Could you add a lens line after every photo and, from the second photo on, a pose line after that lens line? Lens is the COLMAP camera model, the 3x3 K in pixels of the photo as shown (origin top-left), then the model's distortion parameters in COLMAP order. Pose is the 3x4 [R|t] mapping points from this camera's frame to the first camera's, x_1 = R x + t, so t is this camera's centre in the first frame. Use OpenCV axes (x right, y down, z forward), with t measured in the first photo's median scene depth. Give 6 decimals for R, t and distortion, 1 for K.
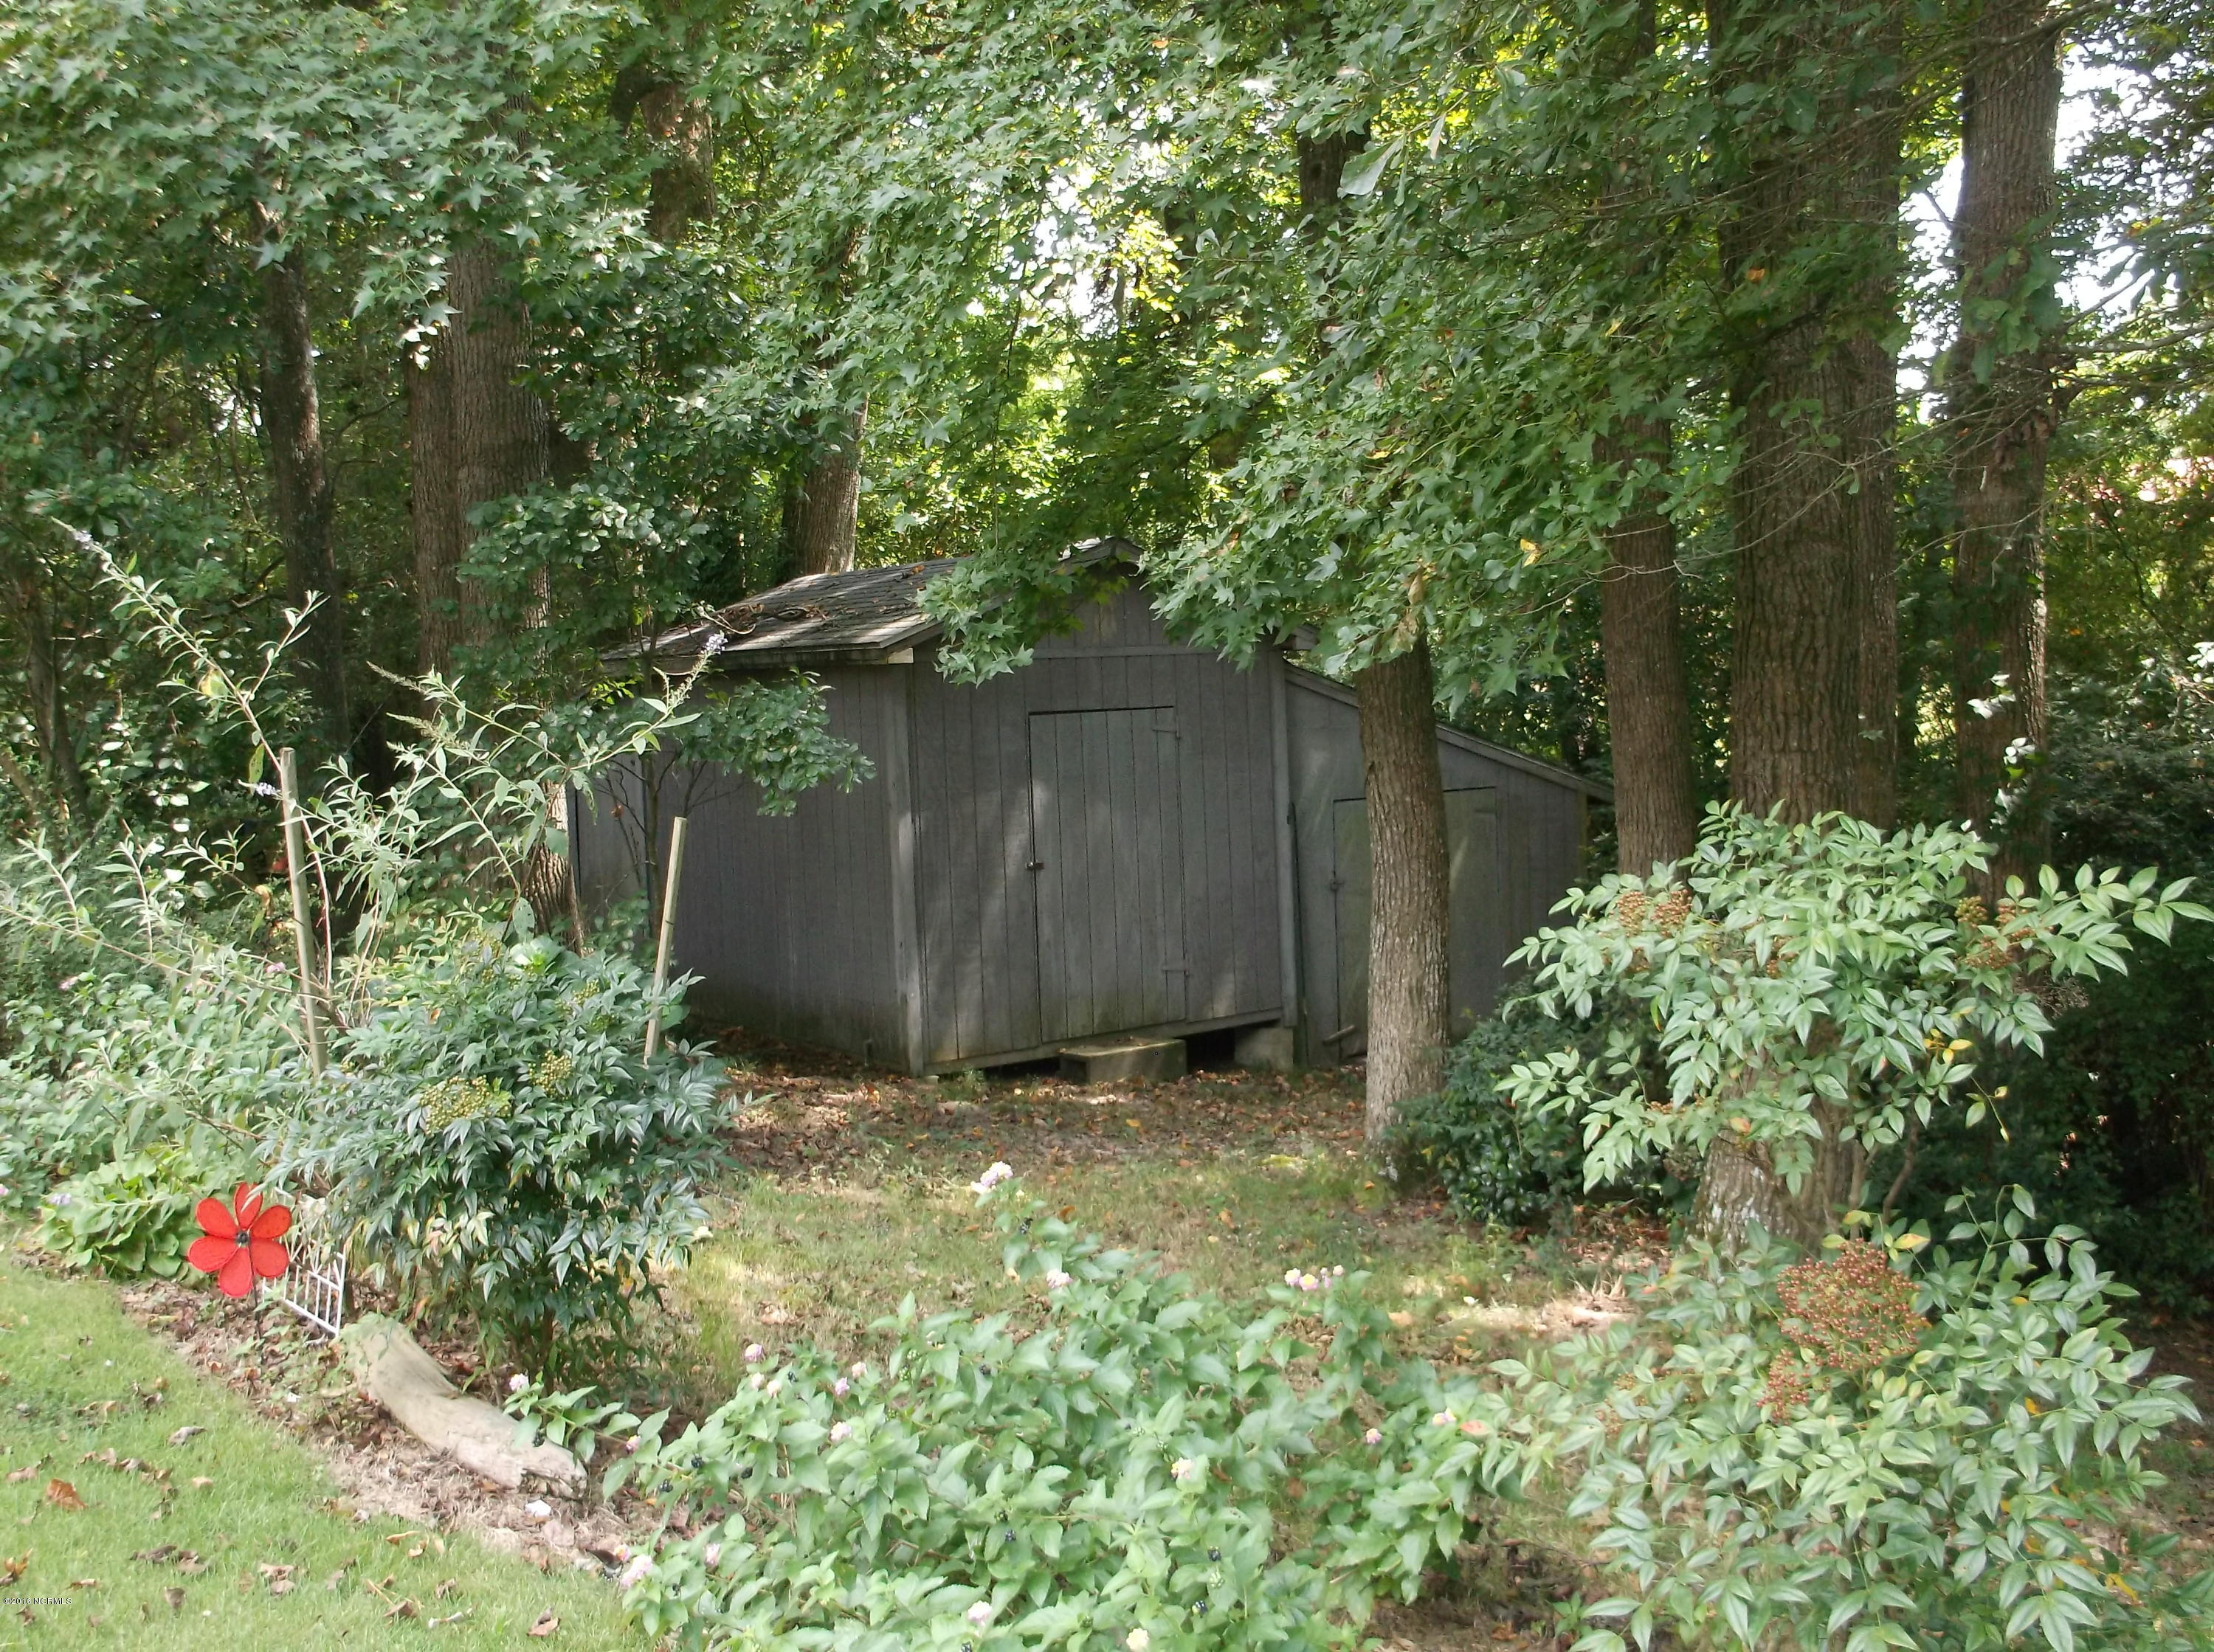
lens RADIAL K [[2363.7, 0, 1107.0], [0, 2363.7, 826.0], [0, 0, 1]] dist [0.007226, 0.006170]
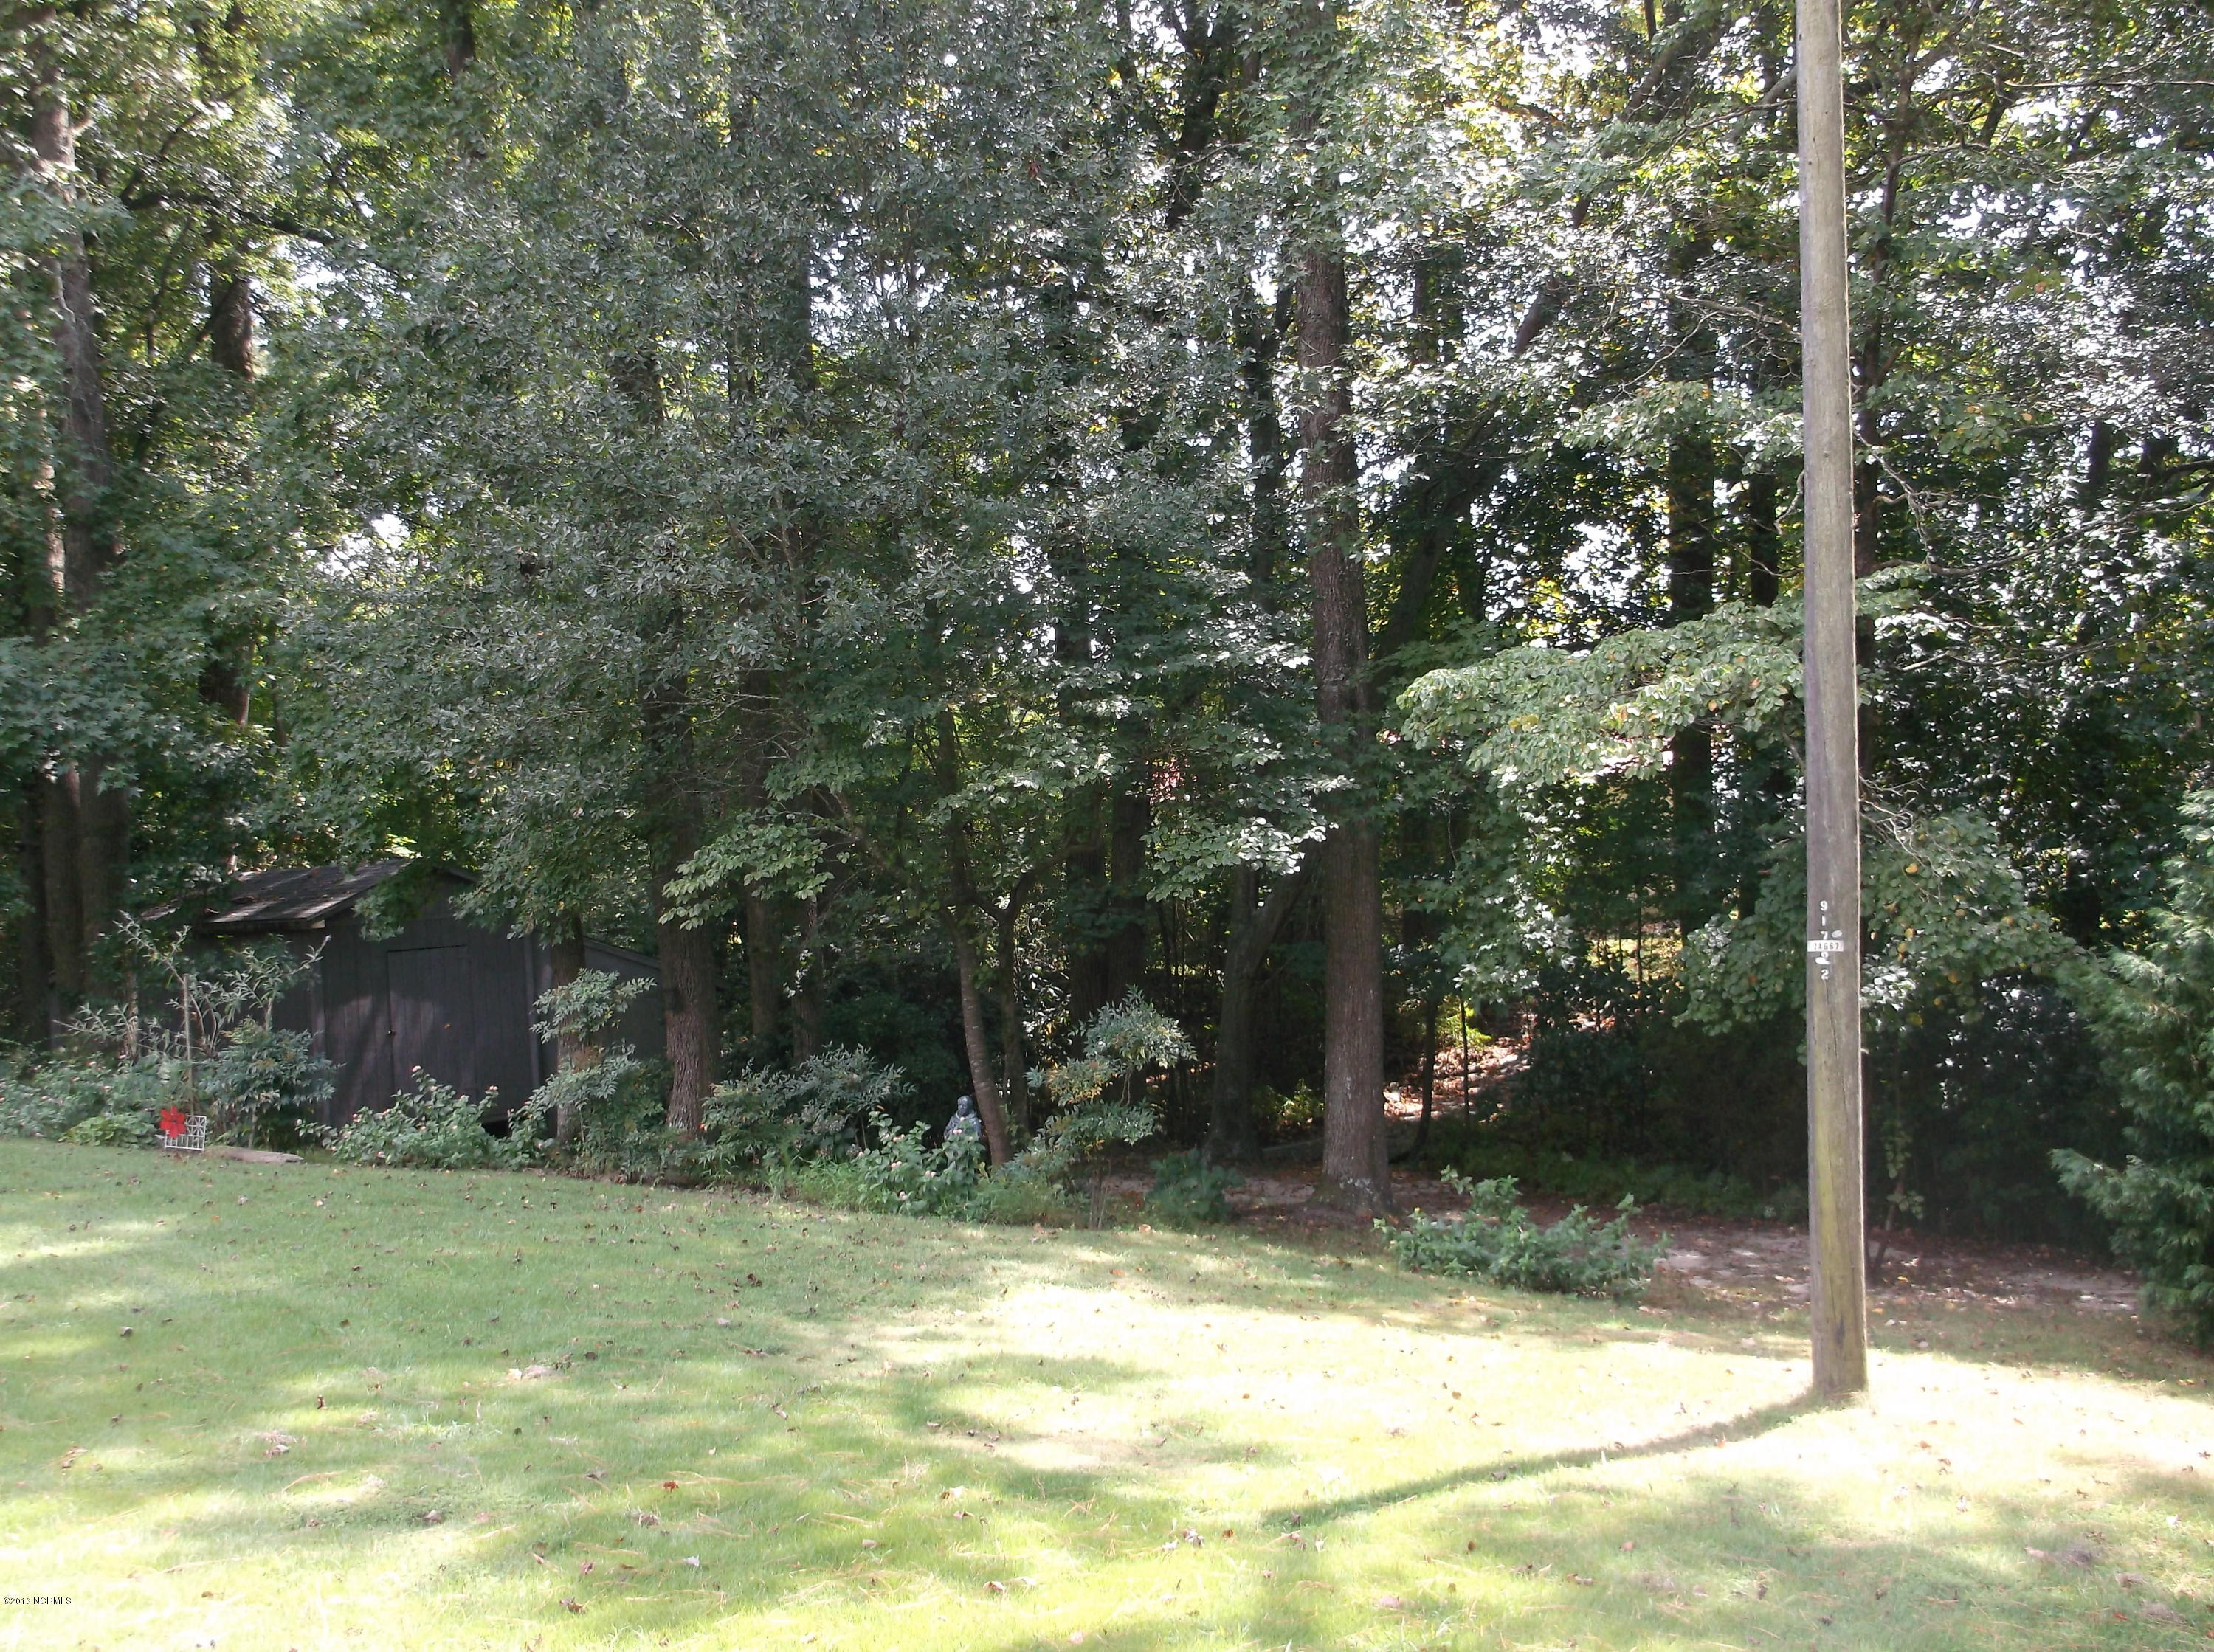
lens RADIAL K [[2363.7, 0, 1107.0], [0, 2363.7, 826.0], [0, 0, 1]] dist [0.007226, 0.006170]
pose [[0.959049, -0.020327, 0.282510, -0.026262], [0.046130, 0.995314, -0.084986, 0.070356], [-0.279459, 0.094538, 0.955492, -1.751660]]
